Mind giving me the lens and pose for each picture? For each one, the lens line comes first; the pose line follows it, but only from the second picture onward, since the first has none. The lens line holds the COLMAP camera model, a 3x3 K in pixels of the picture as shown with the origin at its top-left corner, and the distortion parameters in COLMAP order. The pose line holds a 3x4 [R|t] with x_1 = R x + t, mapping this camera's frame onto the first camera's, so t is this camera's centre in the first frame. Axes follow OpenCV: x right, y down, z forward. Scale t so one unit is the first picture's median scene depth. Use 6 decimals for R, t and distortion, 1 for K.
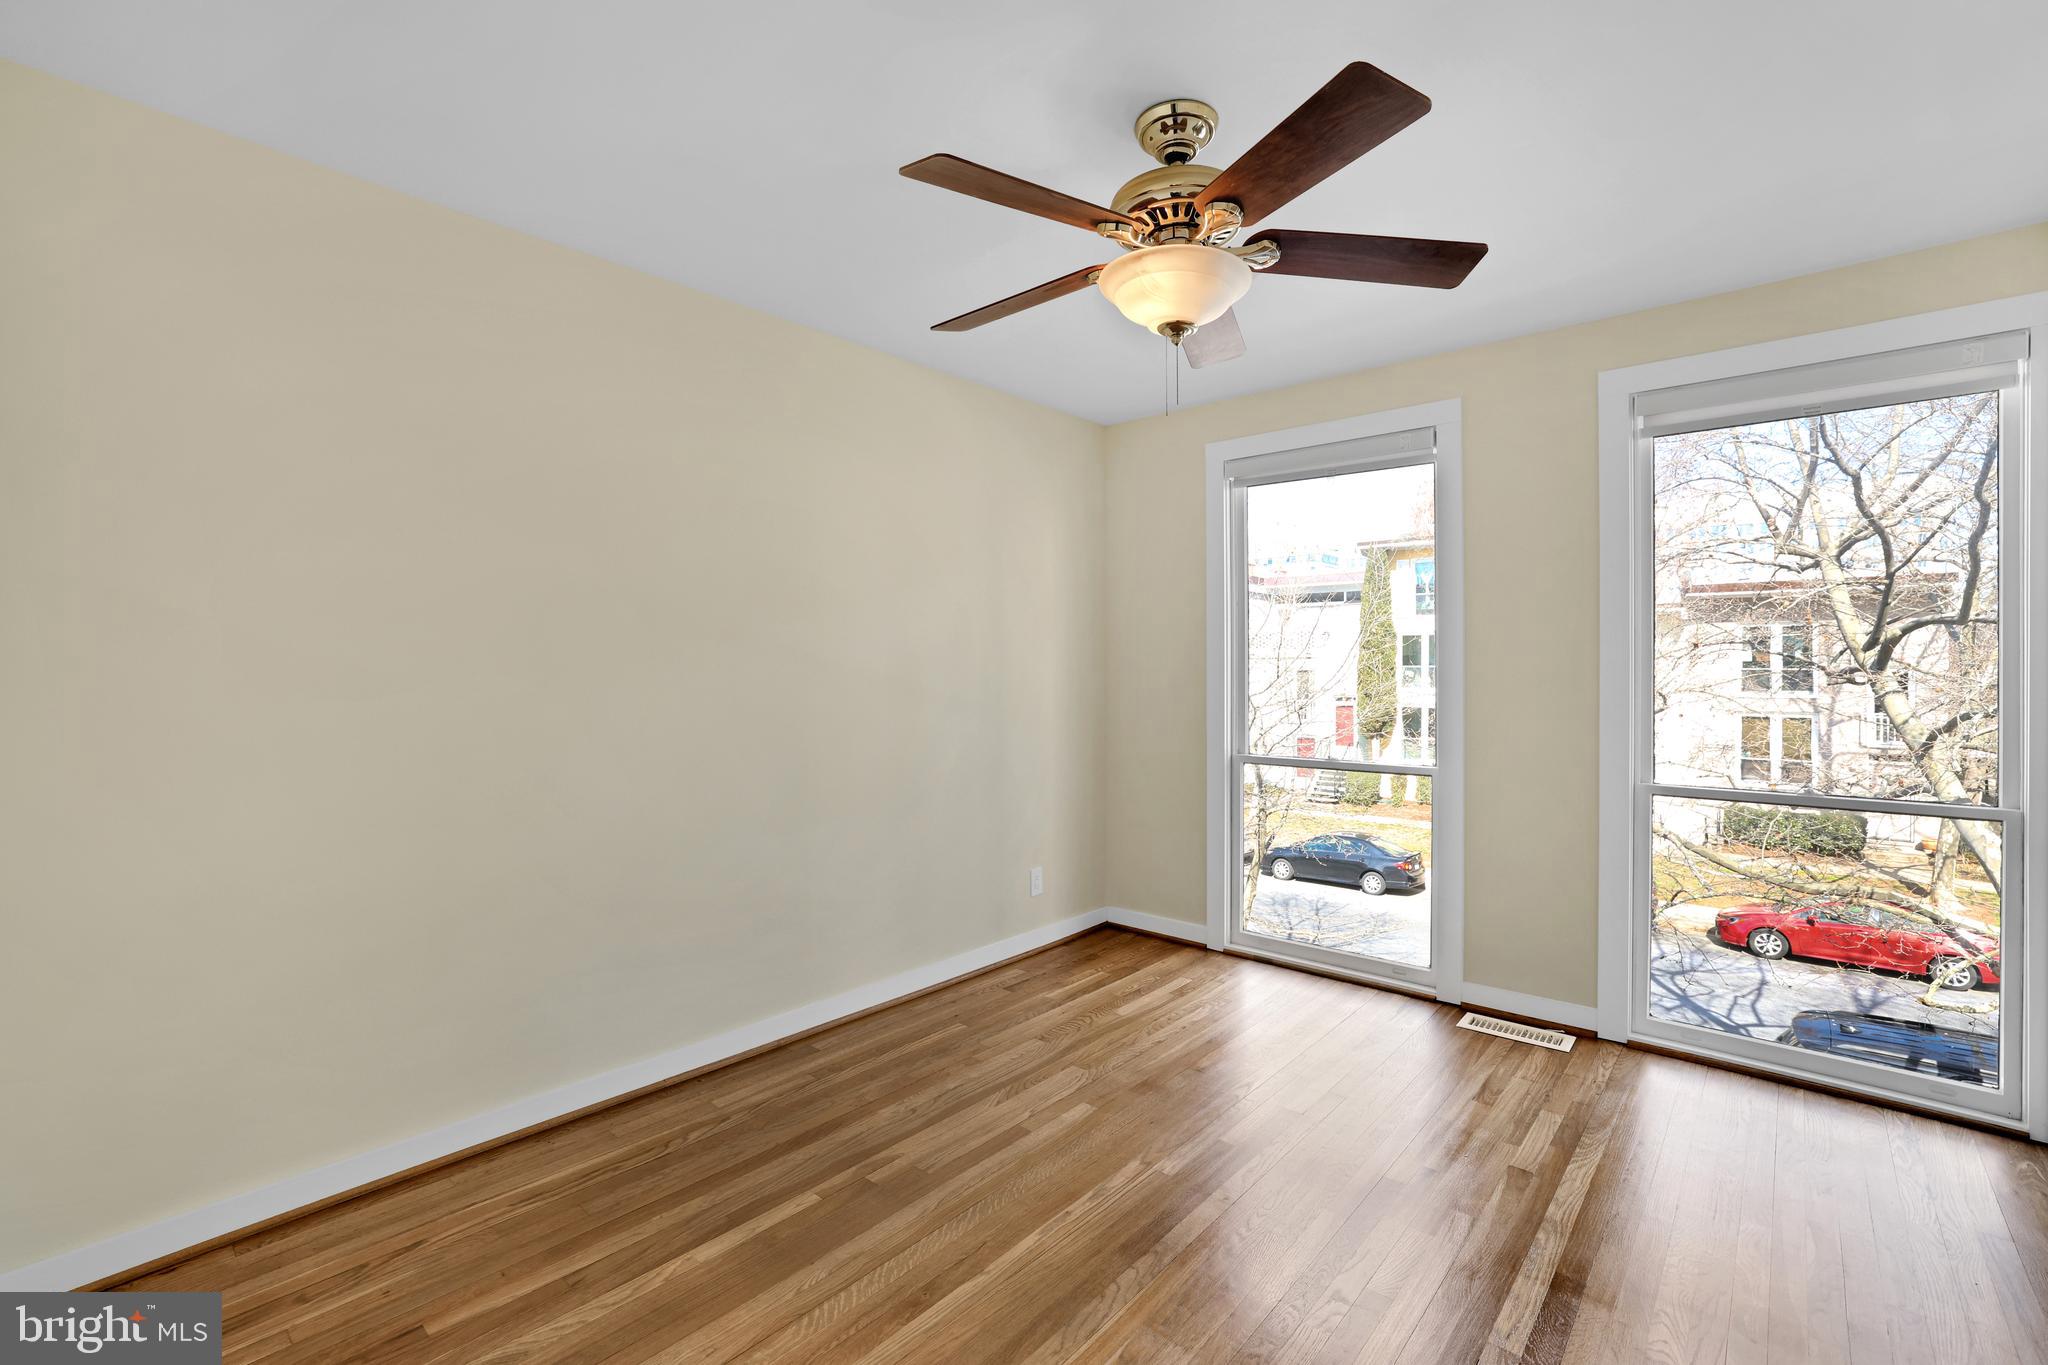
lens RADIAL K [[896.8, 0, 1018.8], [0, 896.8, 670.6], [0, 0, 1]] dist [-0.049288, 0.018437]
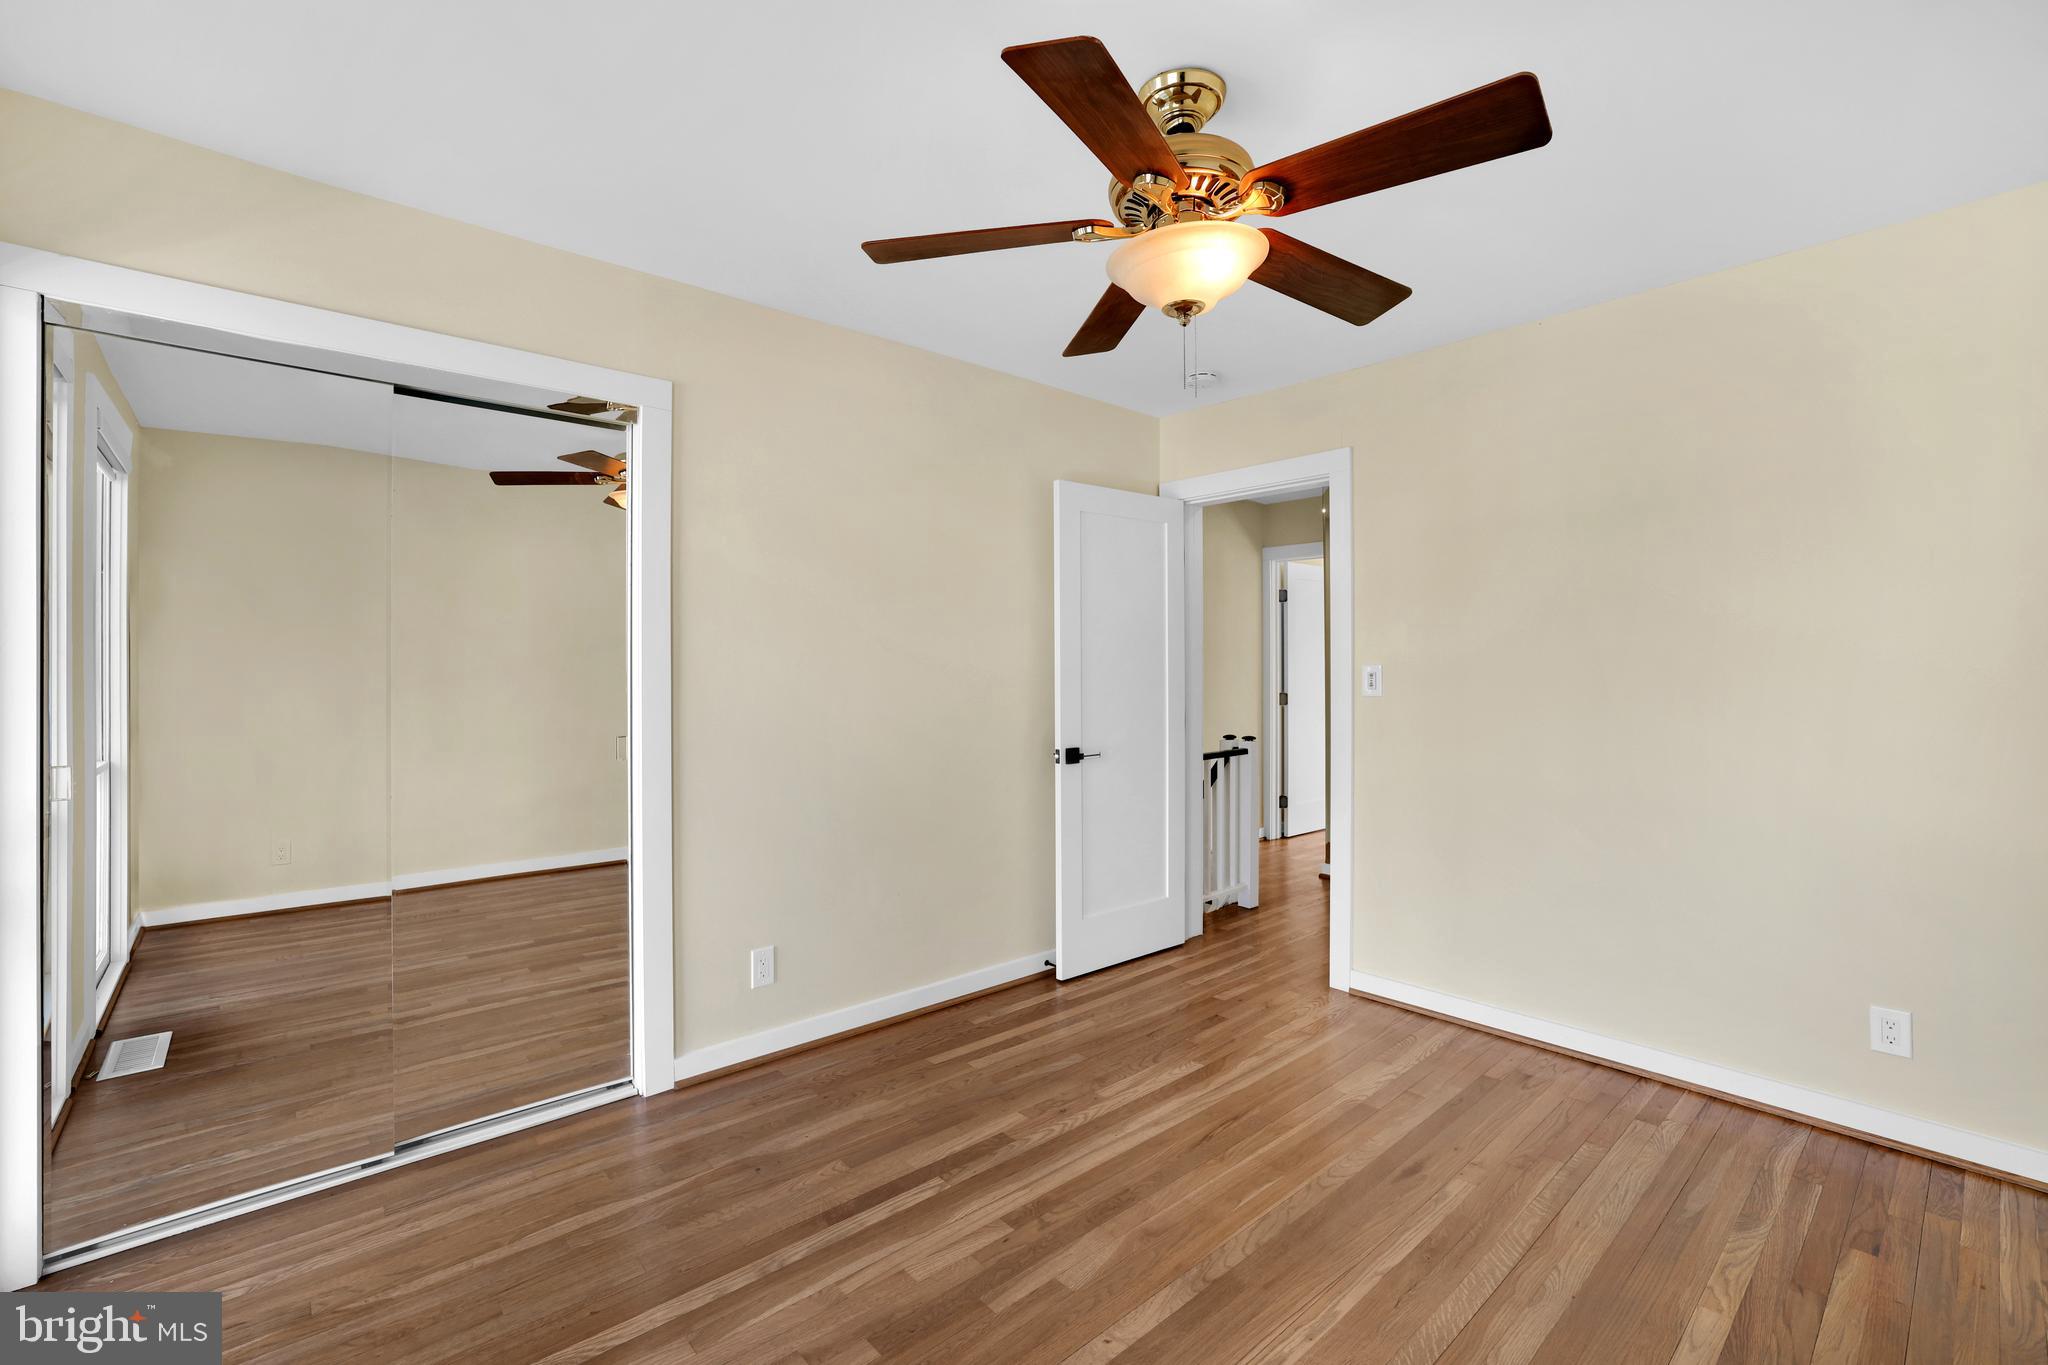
lens RADIAL K [[896.8, 0, 1018.8], [0, 896.8, 670.6], [0, 0, 1]] dist [-0.049288, 0.018437]
pose [[-0.993731, 0.000625, 0.111798, 0.158556], [0.000628, 1.000000, -0.000010, -0.000144], [-0.111798, 0.000061, -0.993731, 1.253649]]
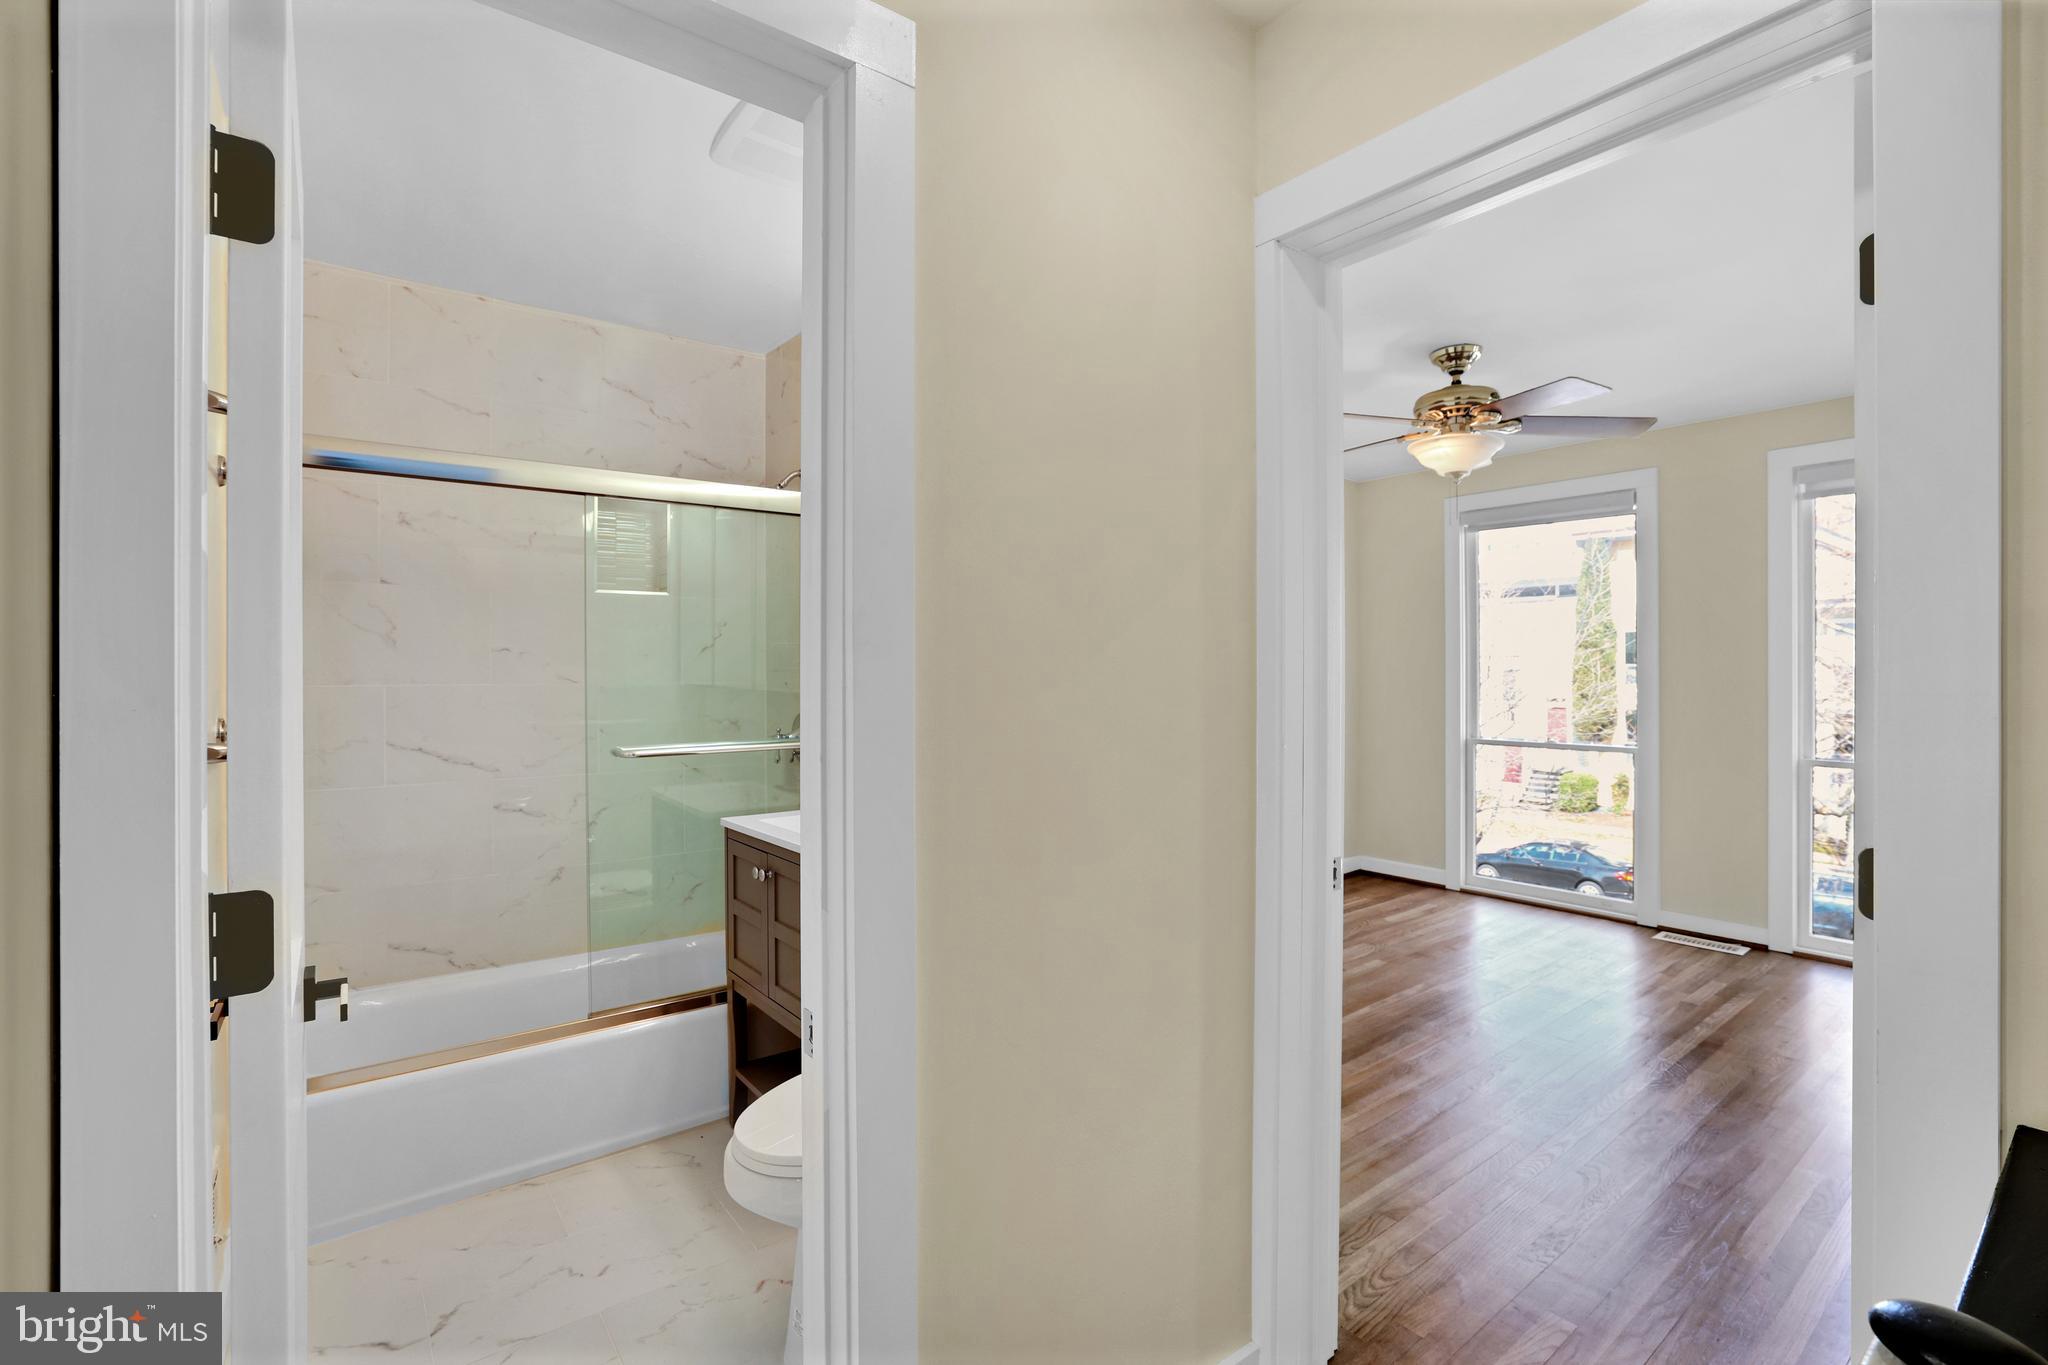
lens RADIAL K [[925.2, 0, 1017.5], [0, 925.2, 664.3], [0, 0, 1]] dist [-0.025208, 0.000612]
pose [[0.983773, -0.002014, -0.179408, -0.213914], [0.001164, 0.999988, -0.004843, -0.008189], [0.179415, 0.004555, 0.983763, -0.565044]]
